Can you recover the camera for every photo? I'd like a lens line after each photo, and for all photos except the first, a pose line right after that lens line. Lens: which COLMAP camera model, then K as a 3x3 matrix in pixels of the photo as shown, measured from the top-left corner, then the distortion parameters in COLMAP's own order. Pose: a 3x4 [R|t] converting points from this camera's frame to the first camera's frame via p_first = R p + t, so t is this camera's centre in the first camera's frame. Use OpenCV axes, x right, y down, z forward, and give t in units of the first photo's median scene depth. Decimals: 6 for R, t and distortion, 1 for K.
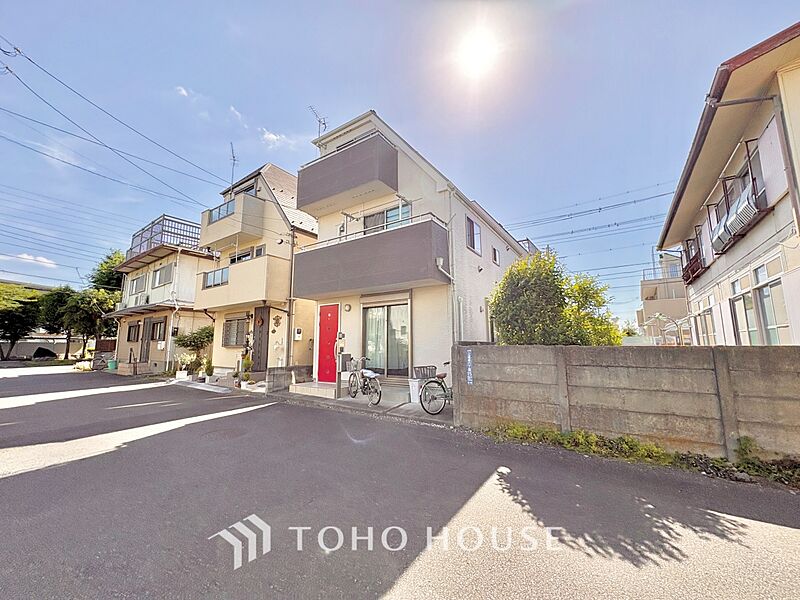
lens RADIAL K [[318.5, 0, 400.6], [0, 318.5, 299.7], [0, 0, 1]] dist [-0.000060, 0.000111]
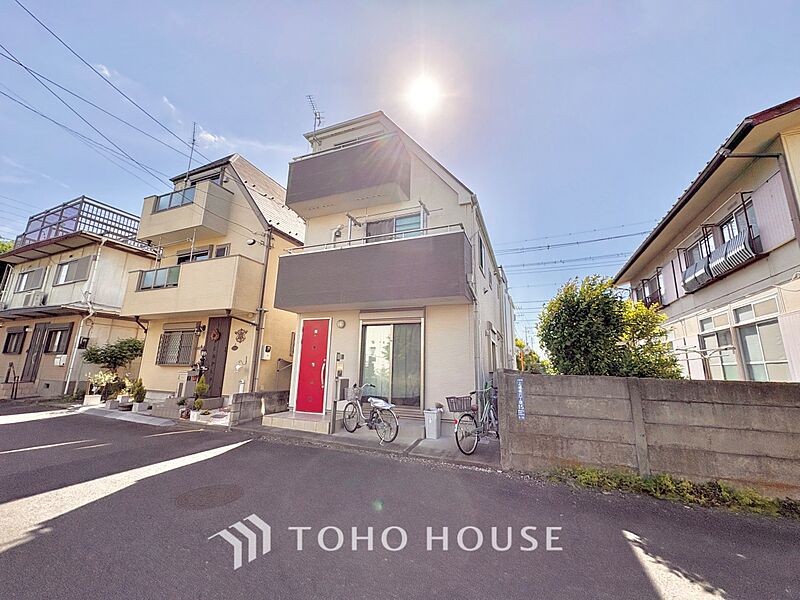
lens RADIAL K [[318.7, 0, 400.7], [0, 318.7, 299.1], [0, 0, 1]] dist [-0.000771, 0.000445]
pose [[0.977750, 0.070513, 0.197569, -0.157275], [-0.056503, 0.995530, -0.075682, 0.012615], [-0.202023, 0.062835, 0.977363, 0.104836]]
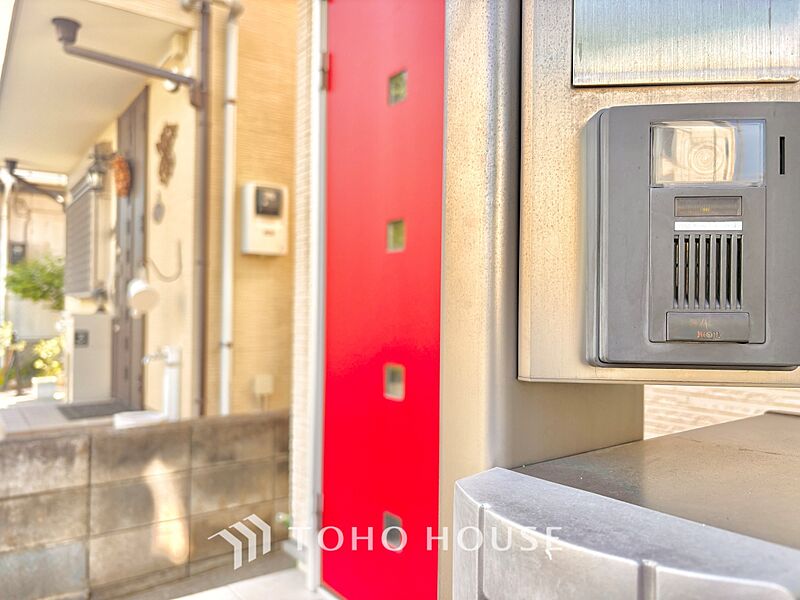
lens RADIAL K [[616.7, 0, 399.9], [0, 616.7, 303.1], [0, 0, 1]] dist [0.003687, 0.001284]
pose [[0.941818, 0.010803, -0.335950, -0.144003], [0.032753, 0.991777, 0.123713, 0.117599], [0.334524, -0.127518, 0.933720, 0.728872]]
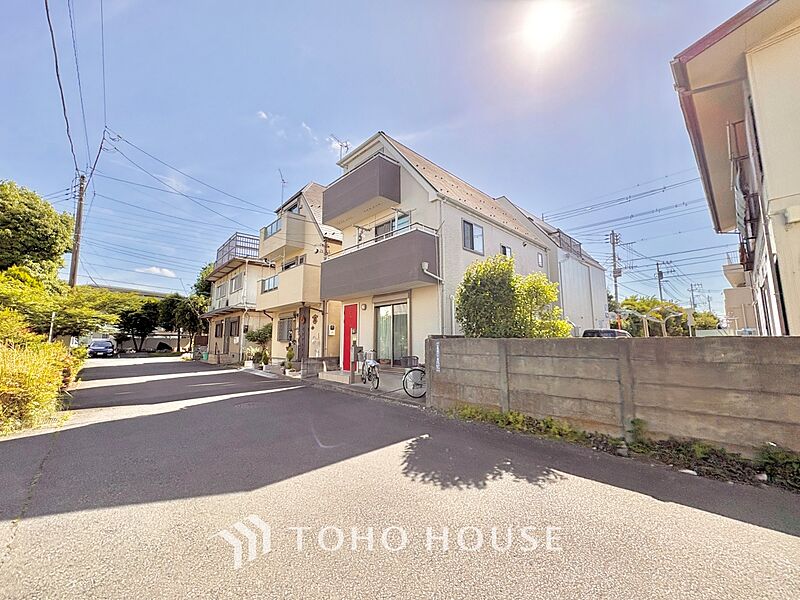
lens RADIAL K [[318.4, 0, 400.0], [0, 318.4, 300.0], [0, 0, 1]] dist [0.000403, 0.000224]
pose [[0.977091, -0.027513, -0.211035, 0.177168], [0.030595, 0.999467, 0.011351, -0.007666], [0.210610, -0.017547, 0.977413, -0.086773]]
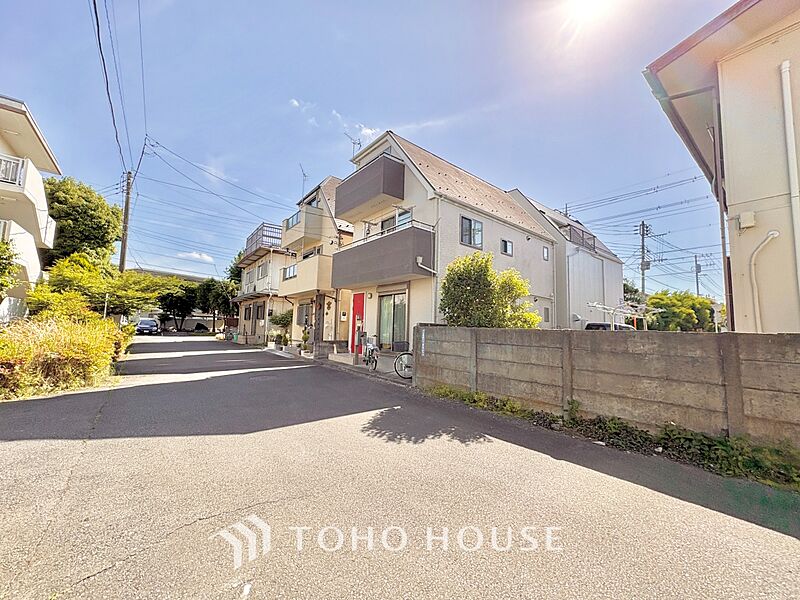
lens RADIAL K [[318.5, 0, 400.6], [0, 318.5, 299.7], [0, 0, 1]] dist [-0.000060, 0.000111]
pose [[0.956562, 0.004120, -0.291500, 0.270145], [0.009827, 0.998876, 0.046367, -0.013905], [0.291363, -0.047218, 0.955446, -0.141013]]
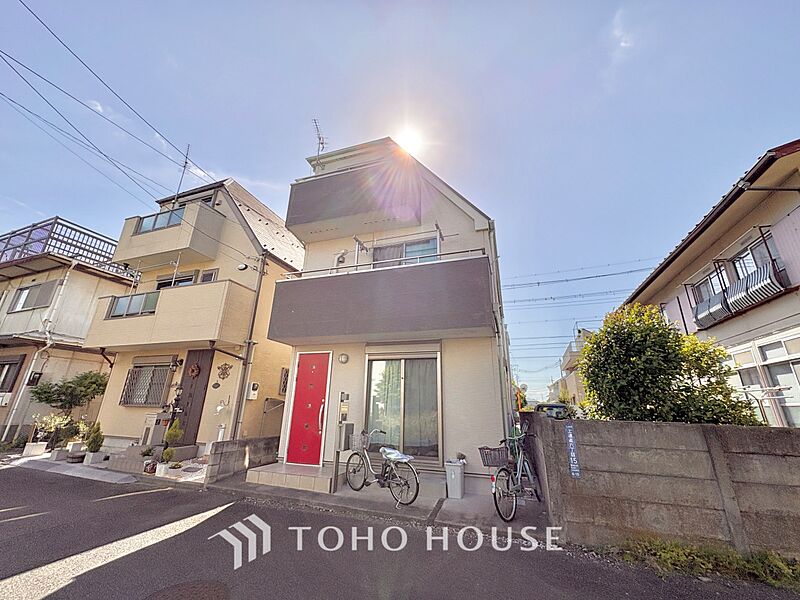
lens RADIAL K [[318.5, 0, 400.6], [0, 318.5, 299.7], [0, 0, 1]] dist [-0.000060, 0.000111]
pose [[0.964808, 0.109173, 0.239223, -0.198743], [-0.064253, 0.980042, -0.188120, 0.019041], [-0.254986, 0.166129, 0.952567, 0.186353]]
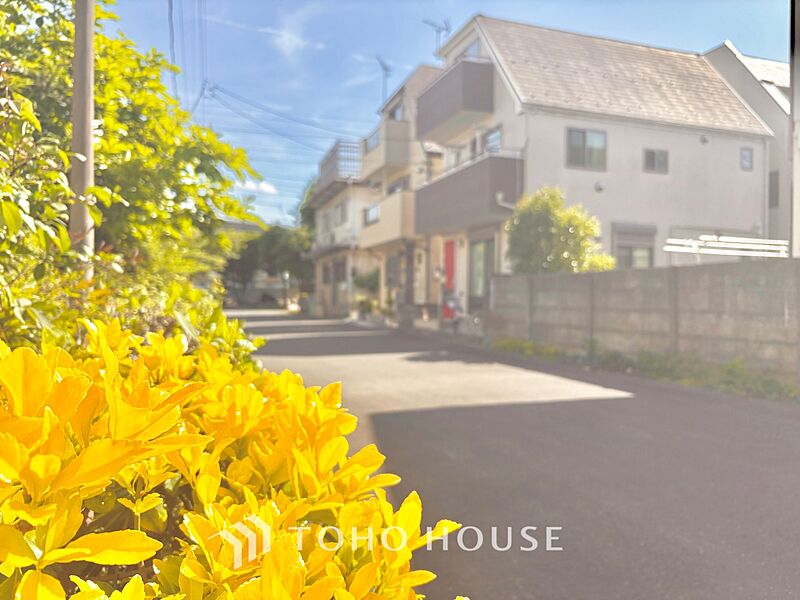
lens RADIAL K [[616.7, 0, 399.9], [0, 616.7, 303.1], [0, 0, 1]] dist [0.003687, 0.001284]
pose [[0.802517, 0.016324, -0.596405, 0.678011], [0.071671, 0.989749, 0.123531, -0.031173], [0.592308, -0.141881, 0.793121, -0.513202]]
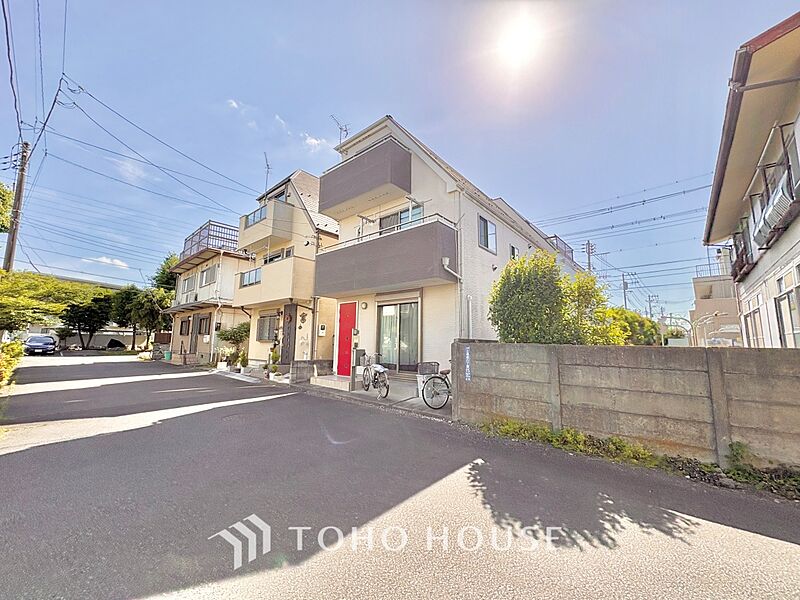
lens RADIAL K [[318.4, 0, 400.0], [0, 318.4, 300.0], [0, 0, 1]] dist [0.000403, 0.000224]
pose [[0.992944, 0.003417, -0.118532, 0.064282], [-0.002684, 0.999976, 0.006344, -0.000293], [0.118550, -0.005981, 0.992930, -0.023592]]
